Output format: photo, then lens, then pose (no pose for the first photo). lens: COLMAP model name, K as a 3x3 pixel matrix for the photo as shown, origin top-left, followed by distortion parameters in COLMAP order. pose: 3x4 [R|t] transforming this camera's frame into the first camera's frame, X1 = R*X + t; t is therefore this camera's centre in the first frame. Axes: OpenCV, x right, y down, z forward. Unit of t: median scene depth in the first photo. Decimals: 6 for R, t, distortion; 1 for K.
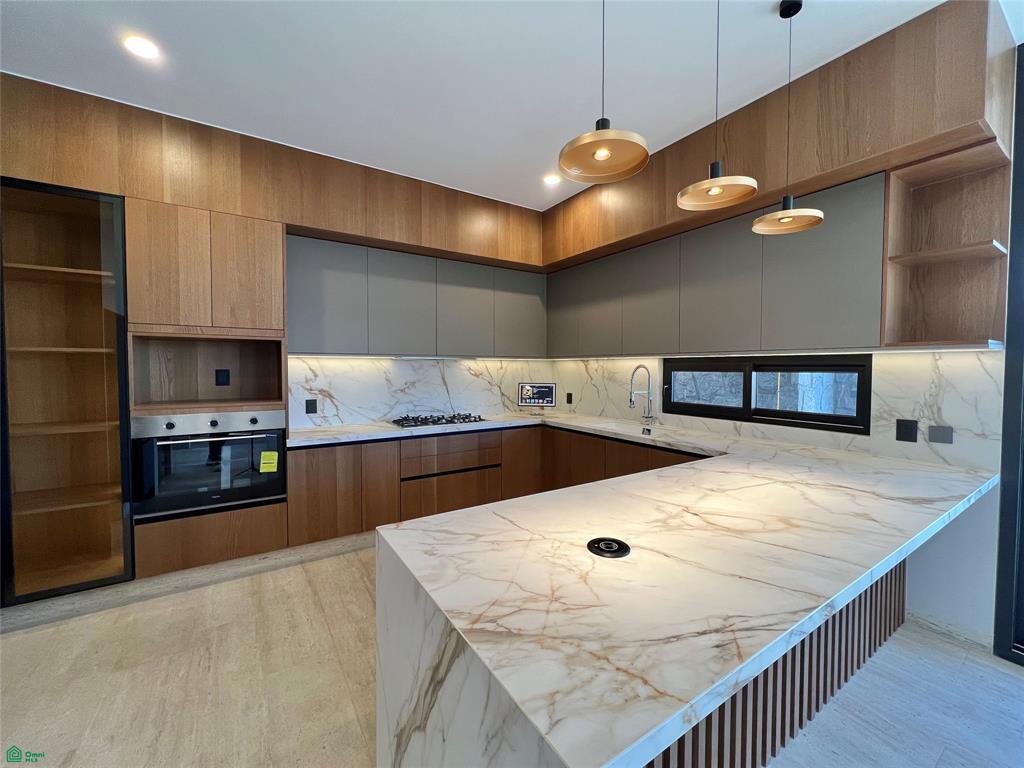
lens RADIAL K [[409.4, 0, 511.7], [0, 409.4, 380.7], [0, 0, 1]] dist [-0.000601, 0.000255]
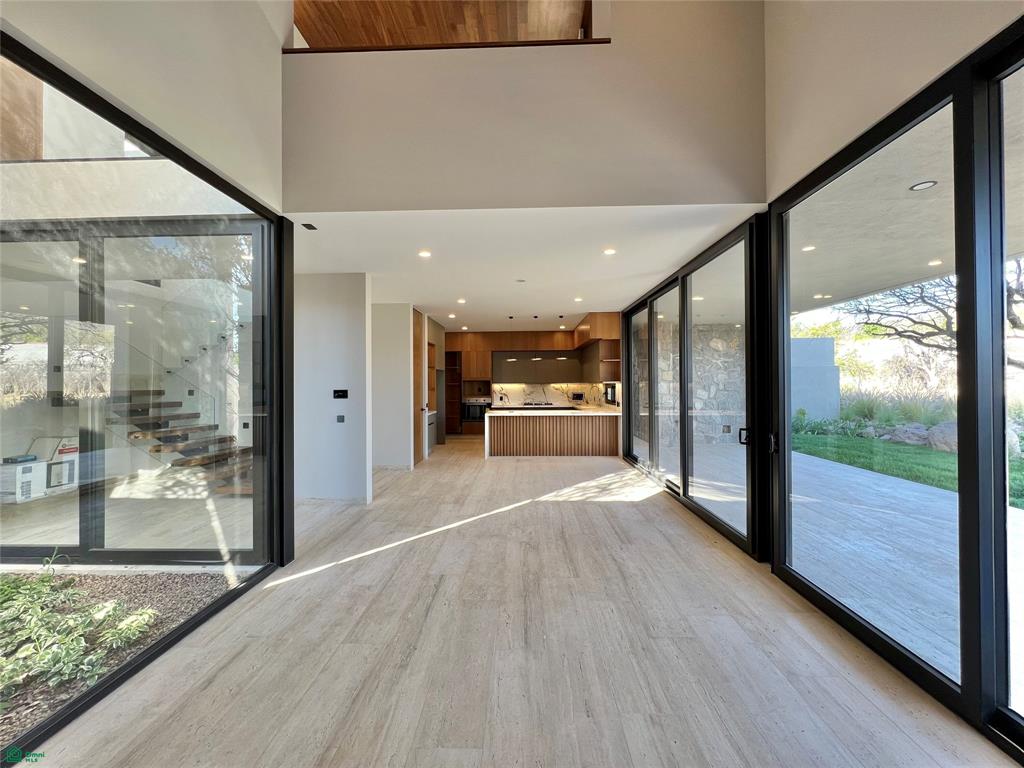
lens RADIAL K [[409.4, 0, 511.7], [0, 409.4, 380.7], [0, 0, 1]] dist [-0.000601, 0.000255]
pose [[0.819072, -0.010616, -0.573593, 1.790572], [-0.010301, 0.999395, -0.033207, 0.032613], [0.573599, 0.033108, 0.818467, -2.025232]]
